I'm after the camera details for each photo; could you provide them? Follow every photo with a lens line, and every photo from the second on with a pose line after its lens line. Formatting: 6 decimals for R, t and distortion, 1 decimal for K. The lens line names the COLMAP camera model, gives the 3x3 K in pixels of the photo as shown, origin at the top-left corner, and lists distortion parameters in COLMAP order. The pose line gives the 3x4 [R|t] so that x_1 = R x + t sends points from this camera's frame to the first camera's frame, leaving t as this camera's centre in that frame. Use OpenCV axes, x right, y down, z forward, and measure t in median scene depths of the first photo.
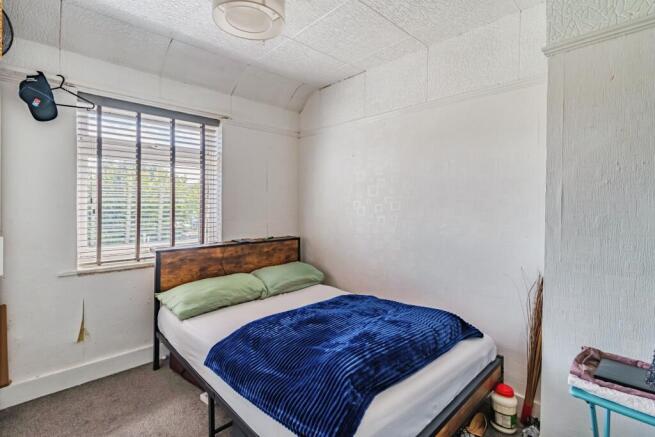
lens RADIAL K [[300.0, 0, 328.2], [0, 300.0, 205.7], [0, 0, 1]] dist [-0.000083, -0.000102]
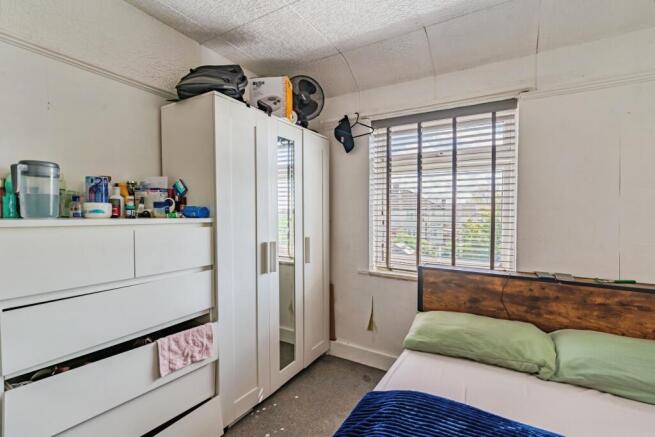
lens RADIAL K [[312.6, 0, 327.5], [0, 312.6, 218.5], [0, 0, 1]] dist [0.034073, -0.000029]
pose [[0.268494, 0.028259, -0.962867, 0.276576], [-0.004192, 0.999594, 0.028168, -0.025360], [0.963272, -0.003526, 0.268503, 0.423583]]
